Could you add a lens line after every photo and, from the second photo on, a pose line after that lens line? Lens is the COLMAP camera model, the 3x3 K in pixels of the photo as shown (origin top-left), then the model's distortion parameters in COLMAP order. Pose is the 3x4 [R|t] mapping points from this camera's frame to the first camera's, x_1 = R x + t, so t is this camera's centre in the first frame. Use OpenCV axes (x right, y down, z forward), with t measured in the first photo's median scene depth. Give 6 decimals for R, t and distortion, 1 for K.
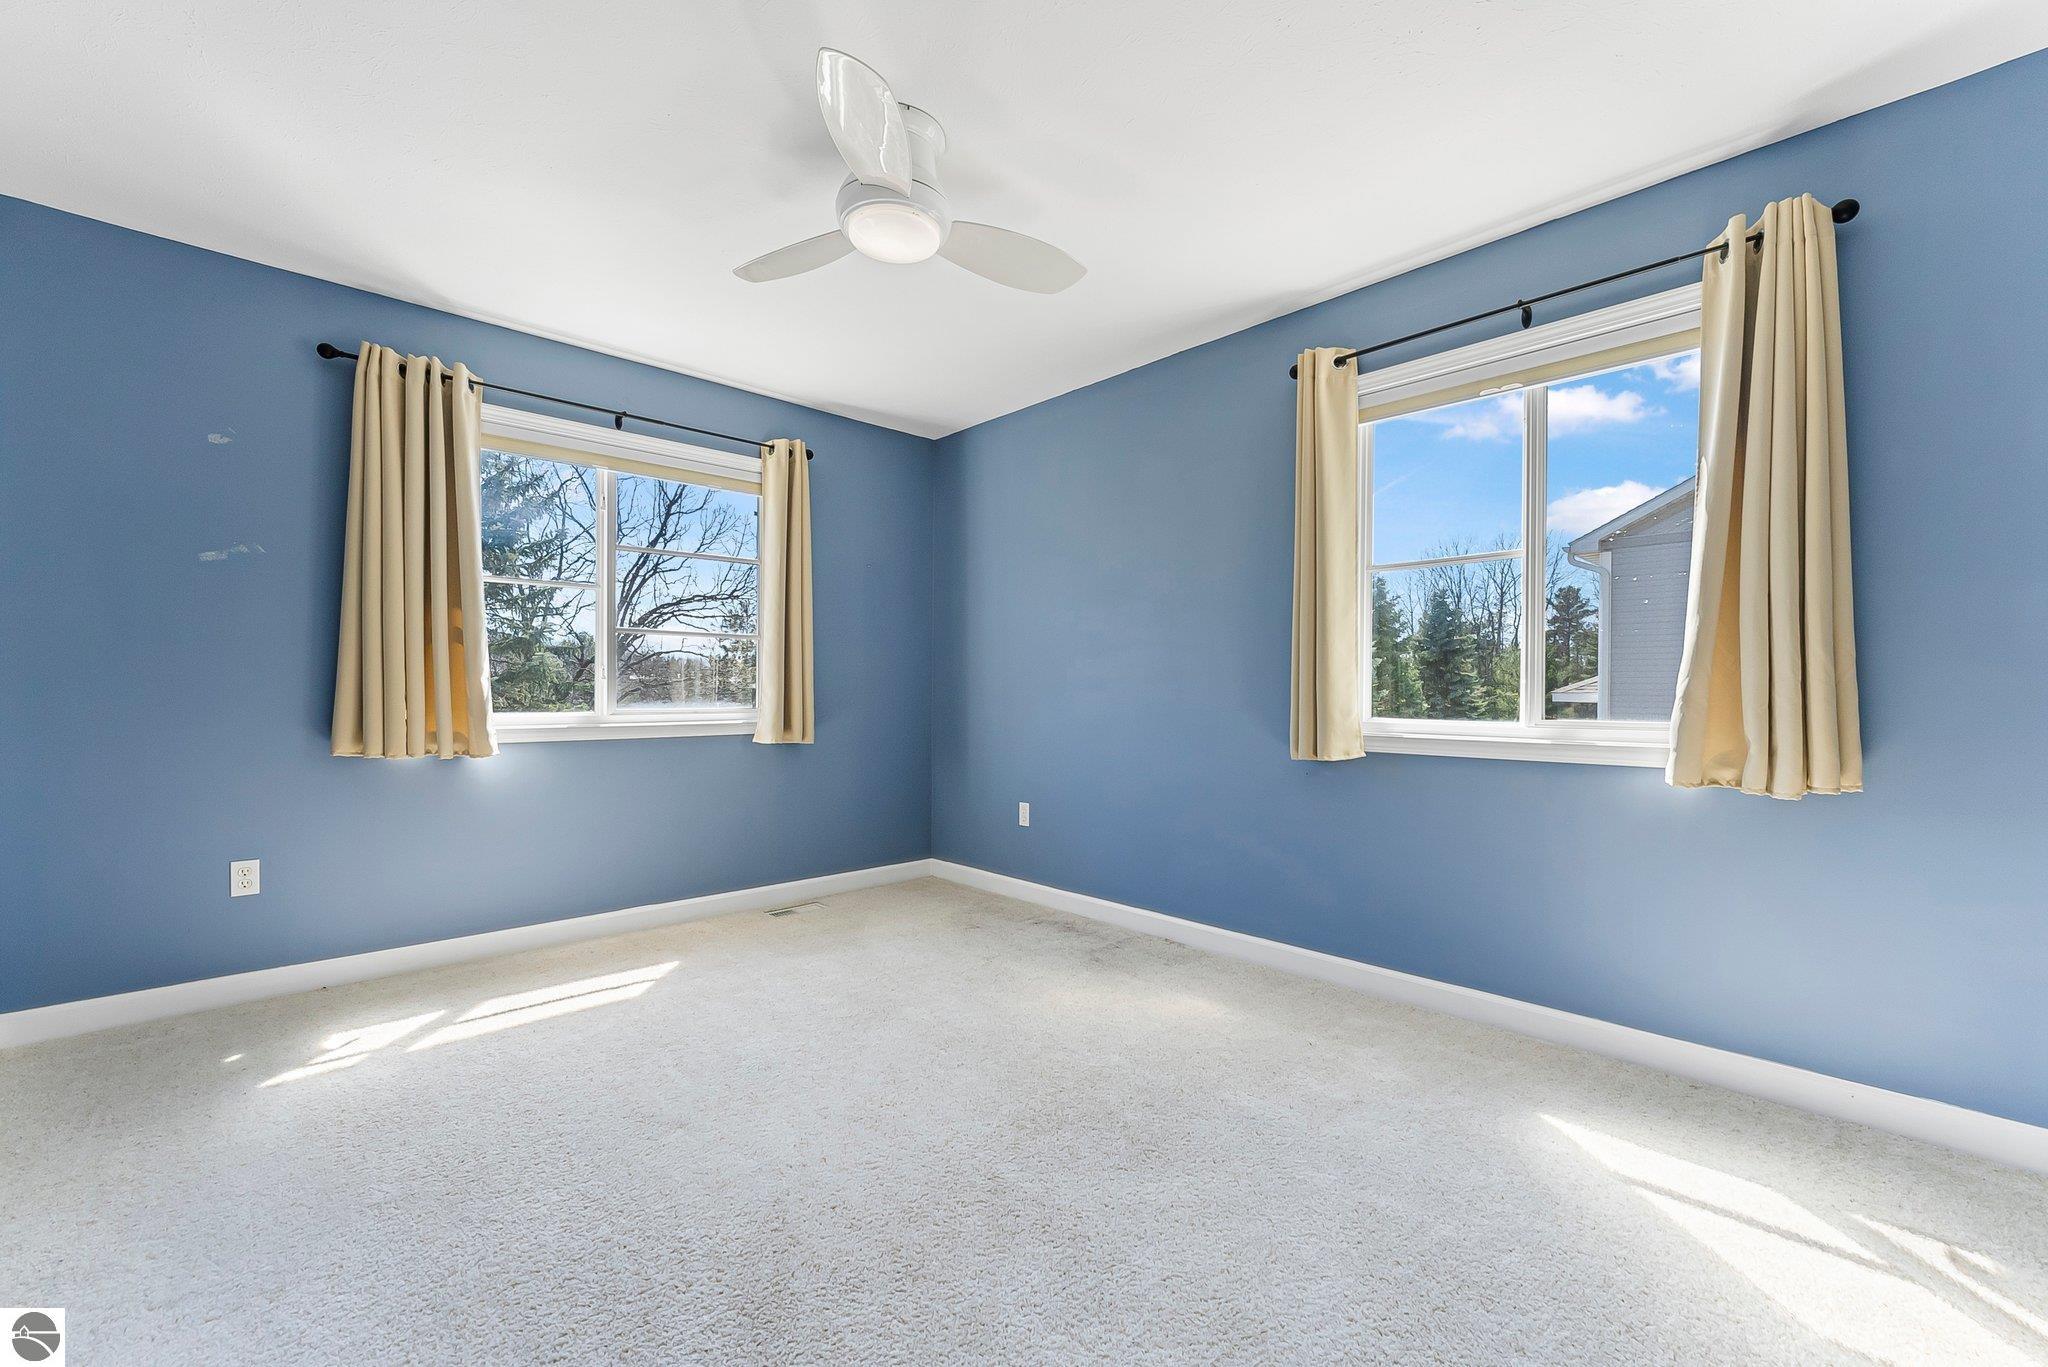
lens RADIAL K [[821.1, 0, 1027.9], [0, 821.1, 692.9], [0, 0, 1]] dist [-0.009266, 0.000356]
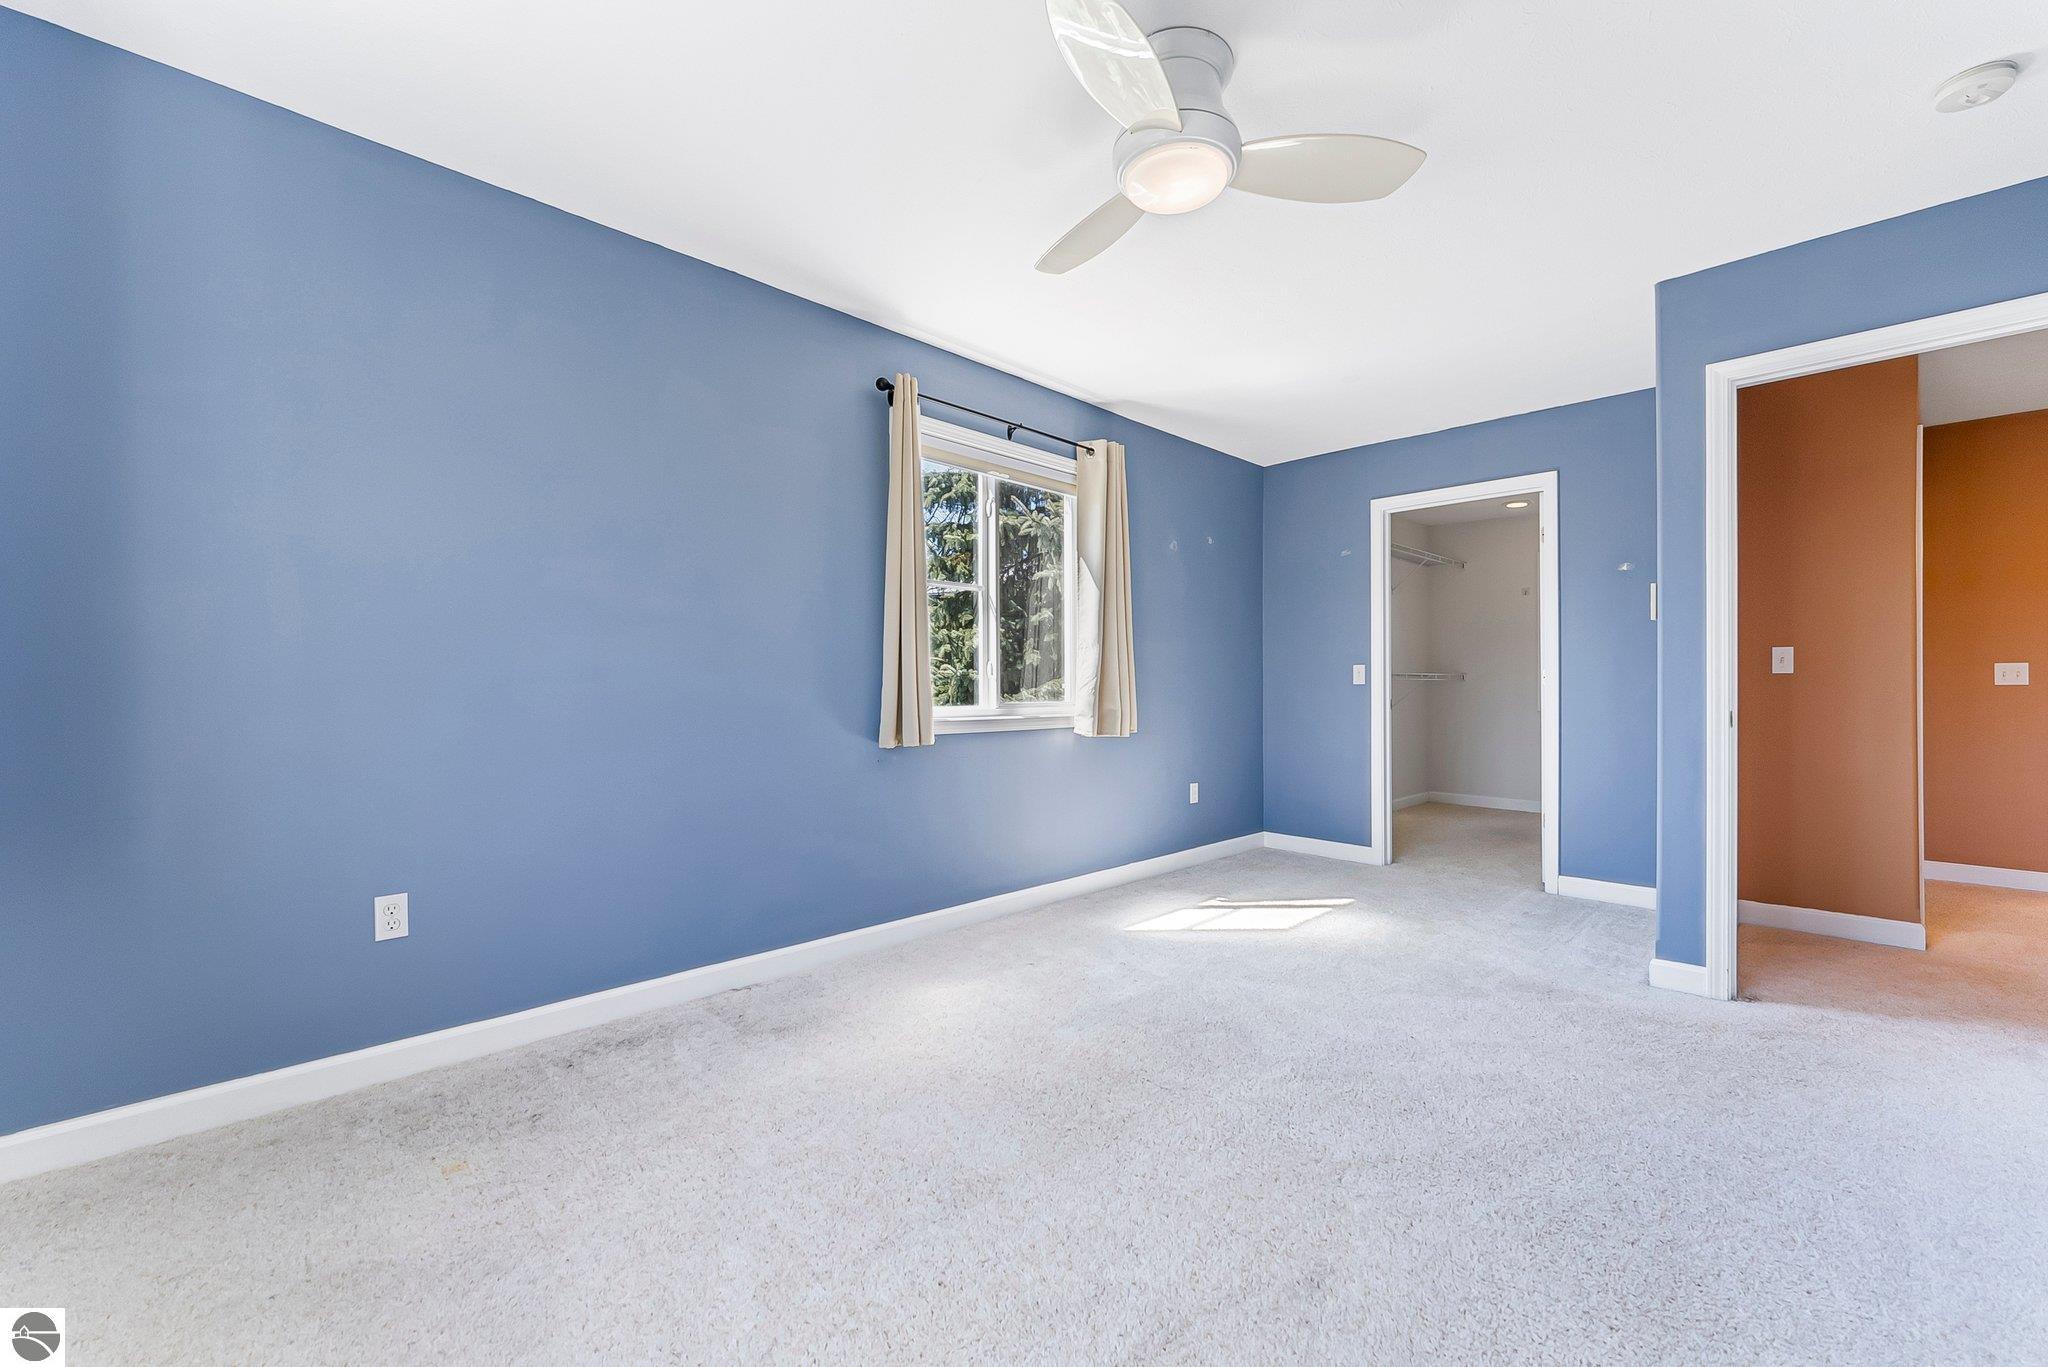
lens RADIAL K [[821.1, 0, 1027.9], [0, 821.1, 692.9], [0, 0, 1]] dist [-0.009266, 0.000356]
pose [[-0.021833, -0.006581, 0.999740, -0.918168], [0.001589, 0.999977, 0.006618, 0.005641], [-0.999760, 0.001733, -0.021822, 1.045066]]
